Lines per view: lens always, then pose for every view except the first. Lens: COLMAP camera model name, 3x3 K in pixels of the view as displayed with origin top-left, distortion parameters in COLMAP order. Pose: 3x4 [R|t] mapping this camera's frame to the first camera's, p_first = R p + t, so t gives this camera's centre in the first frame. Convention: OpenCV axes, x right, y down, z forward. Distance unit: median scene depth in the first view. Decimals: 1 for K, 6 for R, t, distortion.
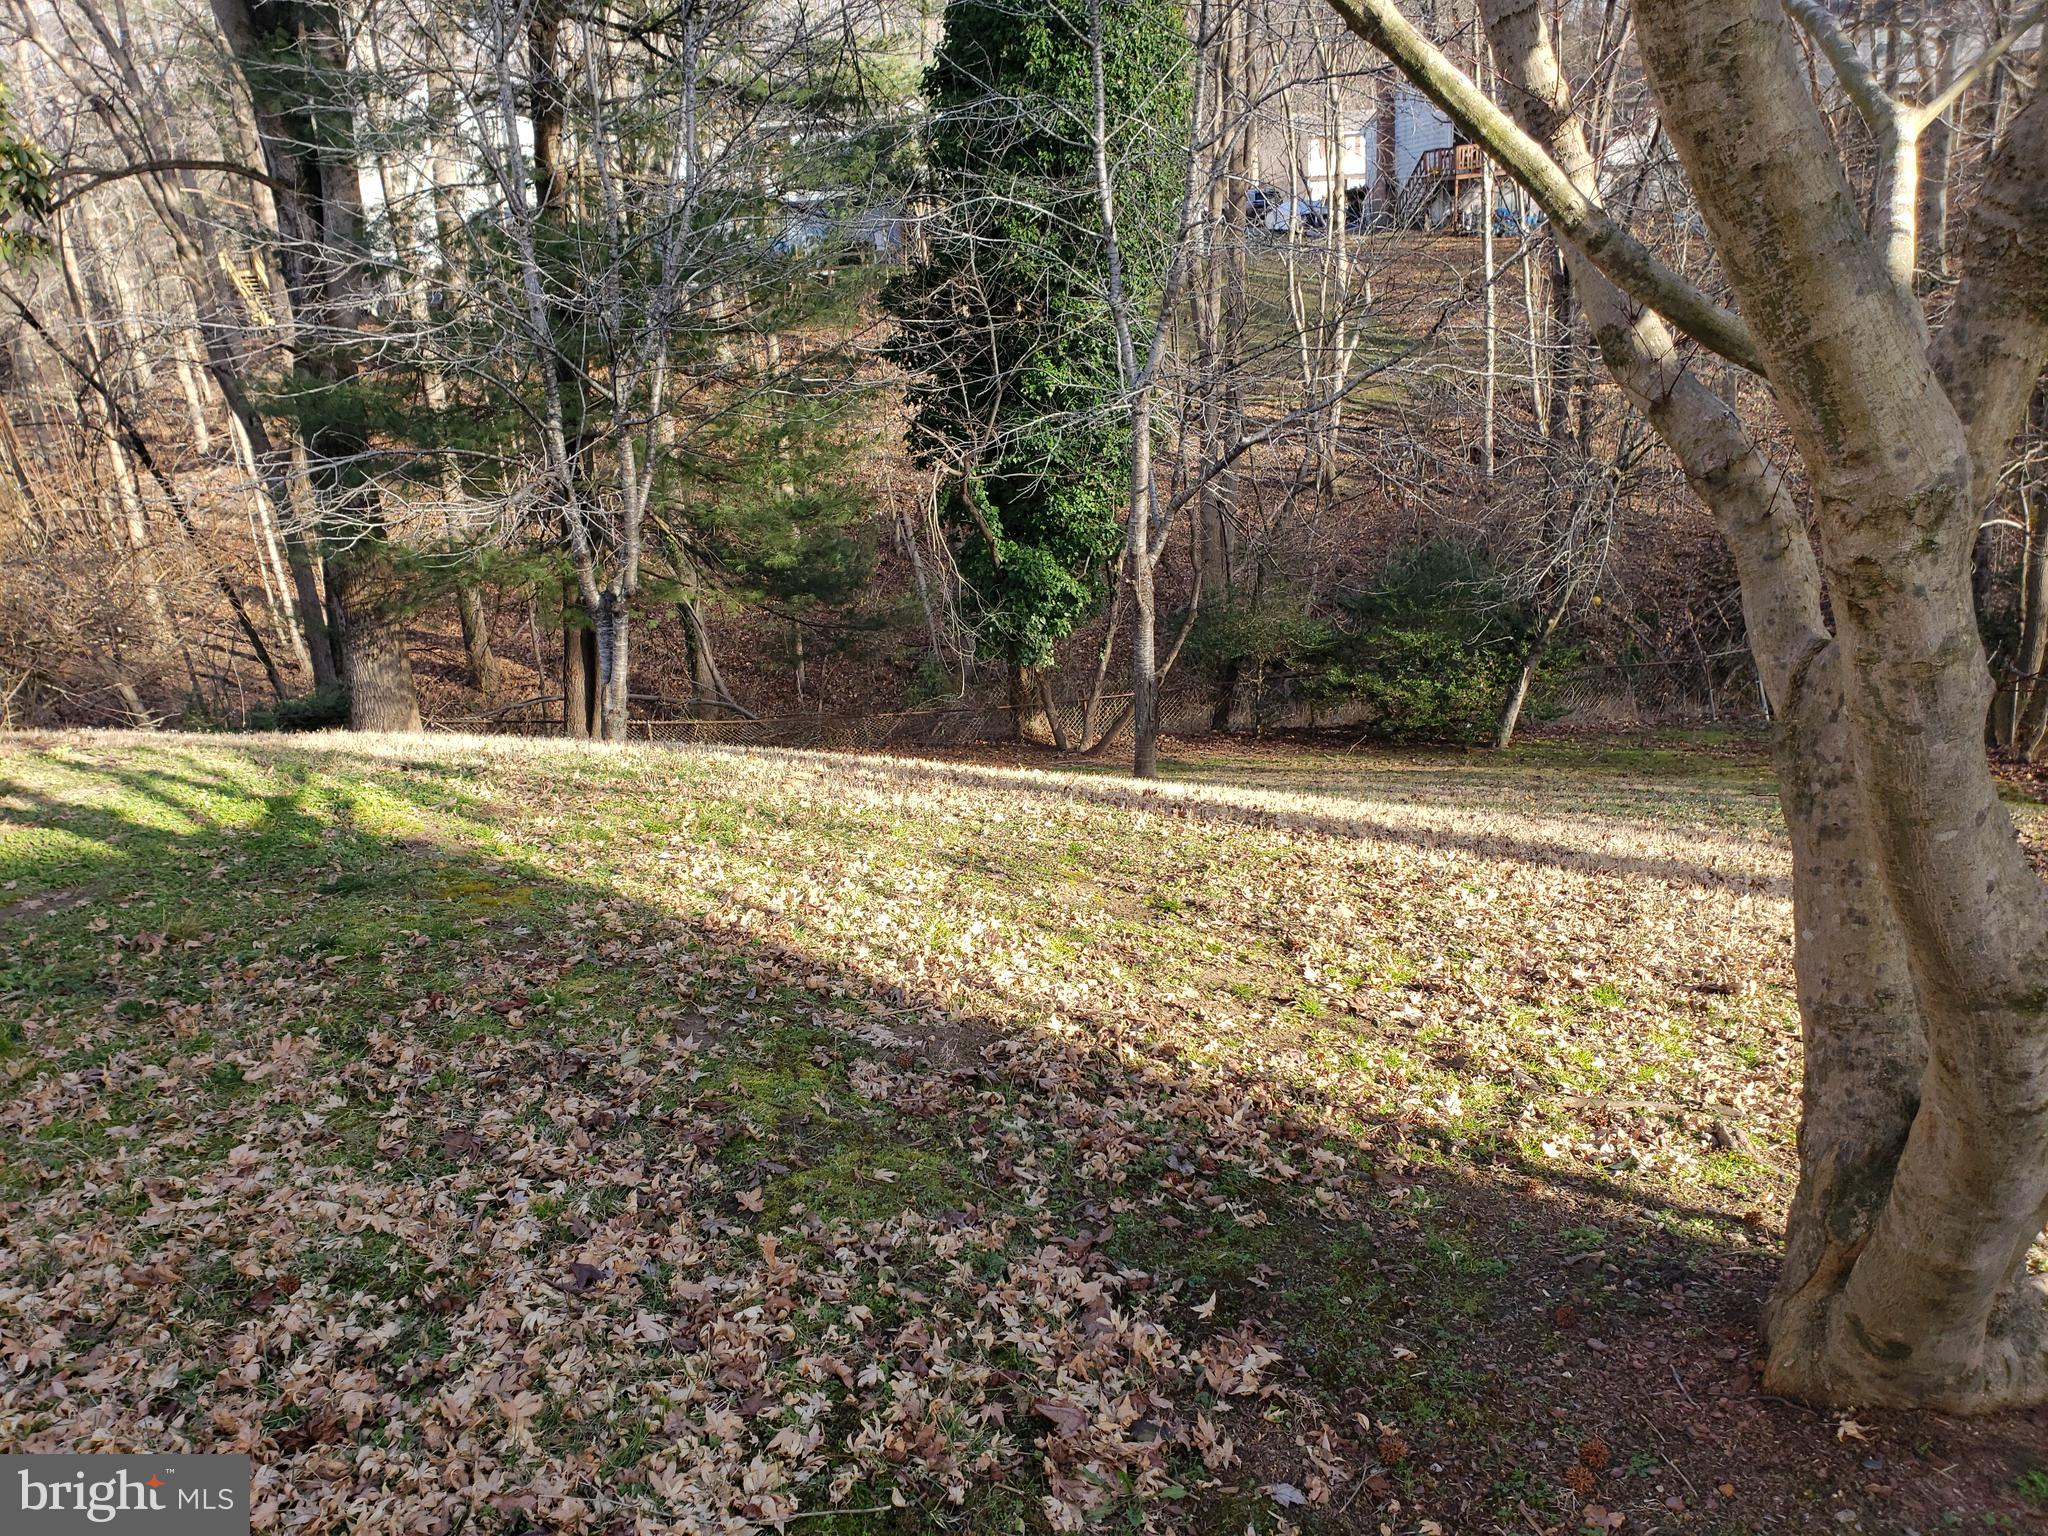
lens RADIAL K [[1586.8, 0, 1026.0], [0, 1586.8, 857.3], [0, 0, 1]] dist [0.014032, 0.002589]
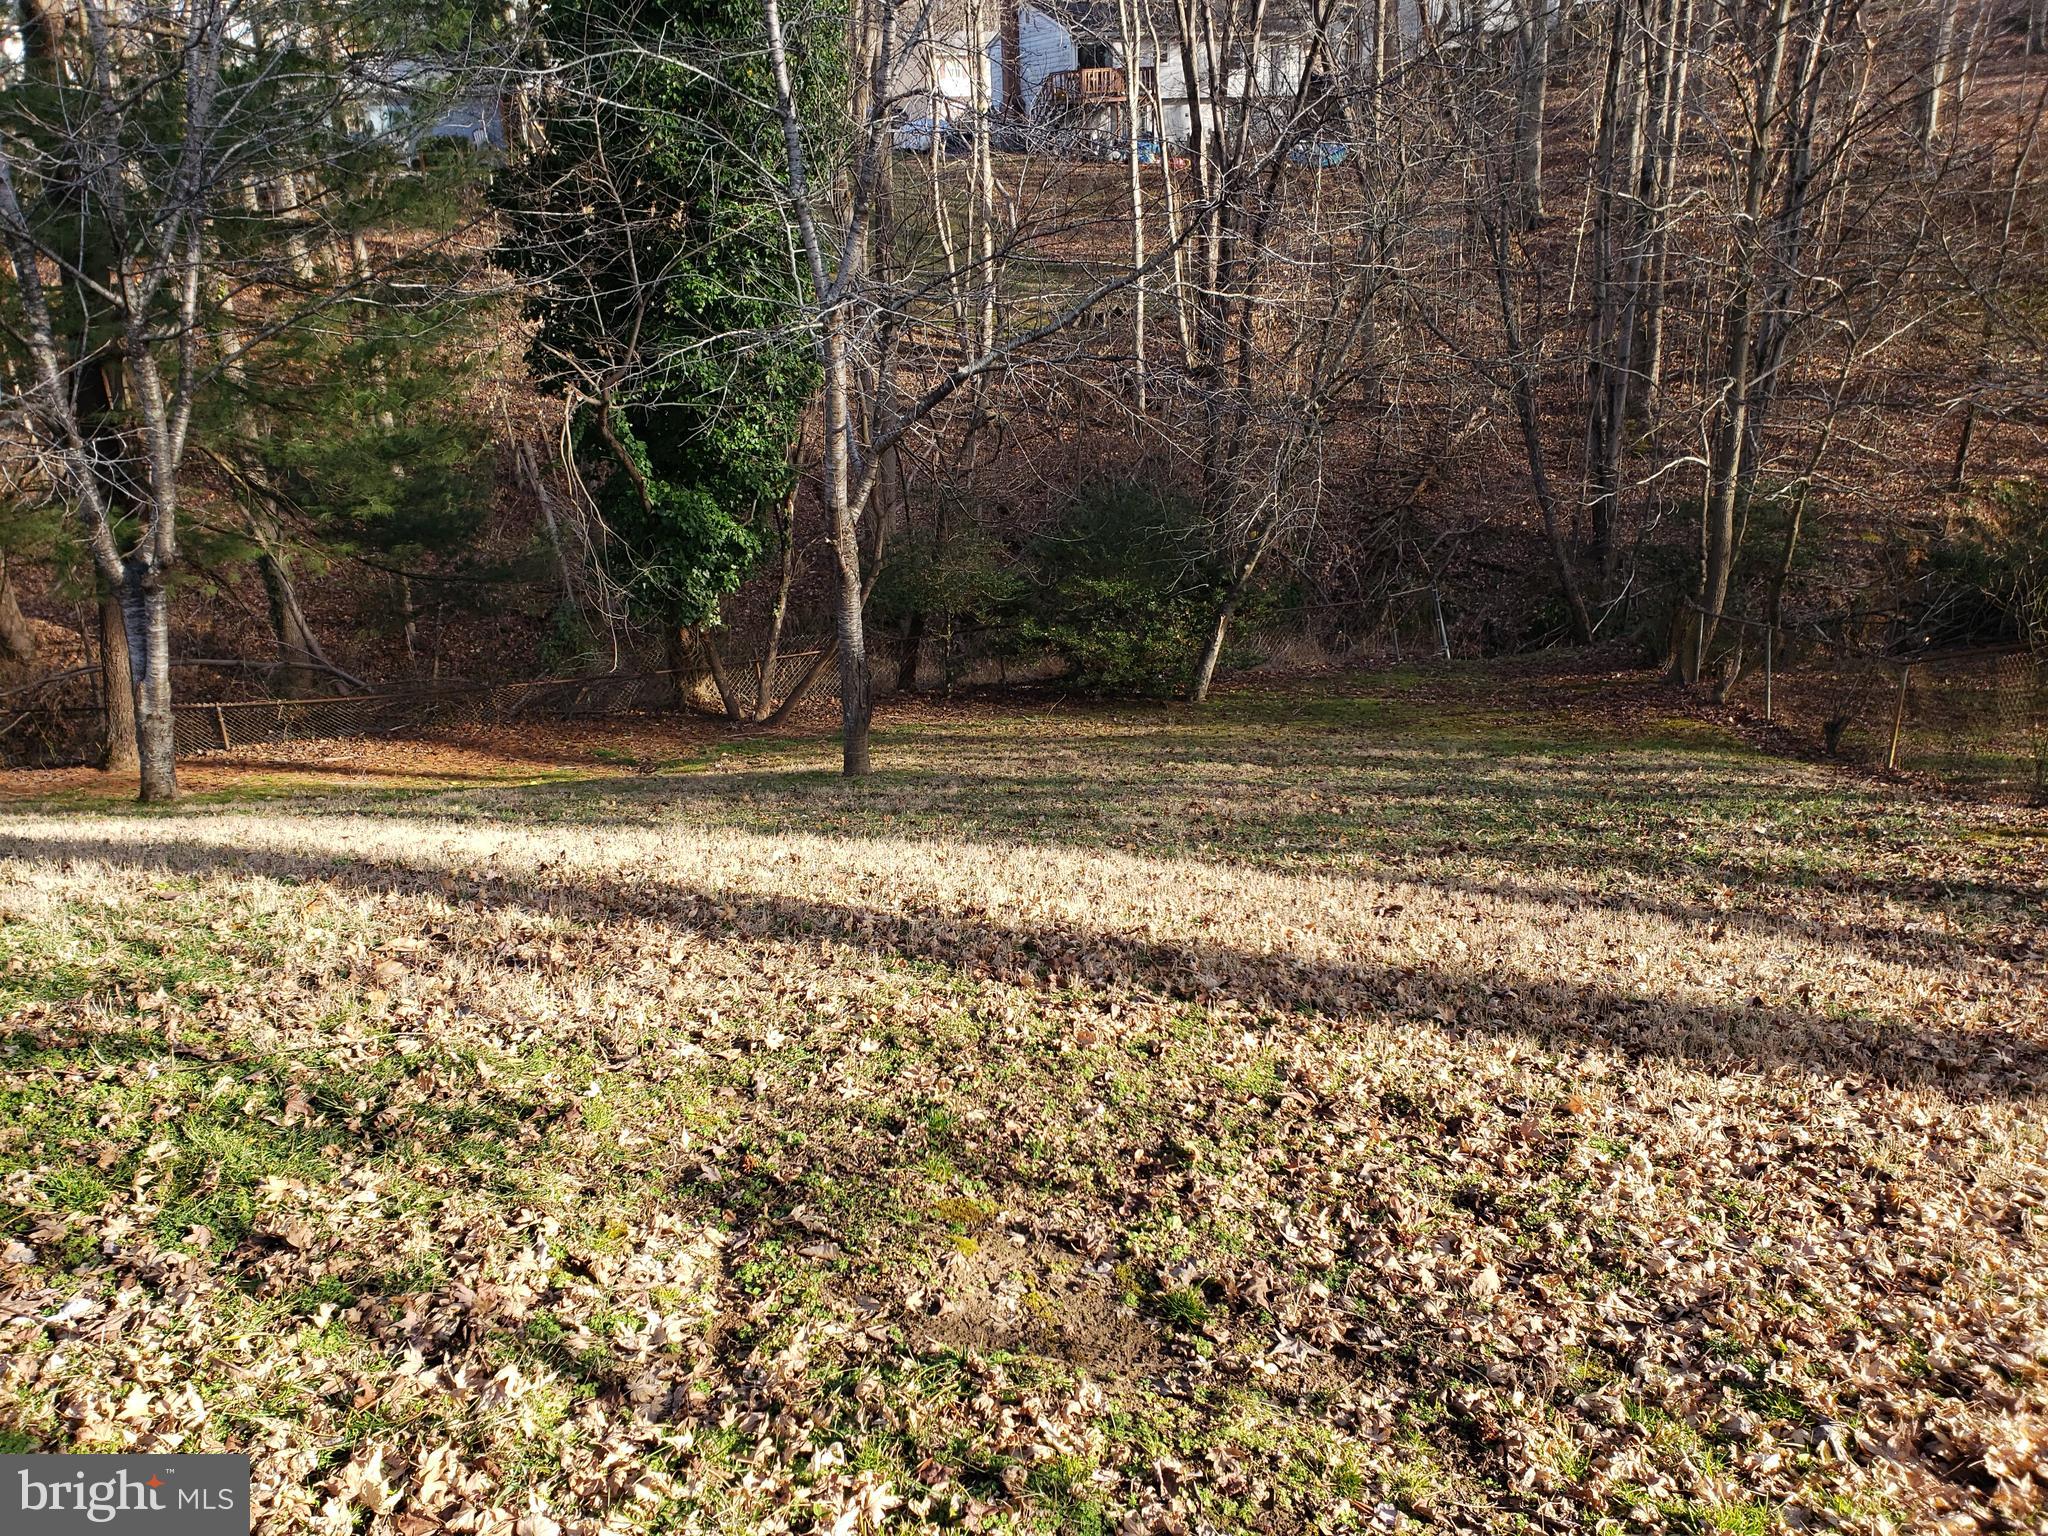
lens RADIAL K [[1565.8, 0, 1024.0], [0, 1565.8, 807.7], [0, 0, 1]] dist [0.087673, -0.183485]
pose [[0.974697, -0.051699, 0.217469, -0.013670], [0.047731, 0.998585, 0.023466, -0.033083], [-0.218374, -0.012493, 0.975785, 0.119843]]
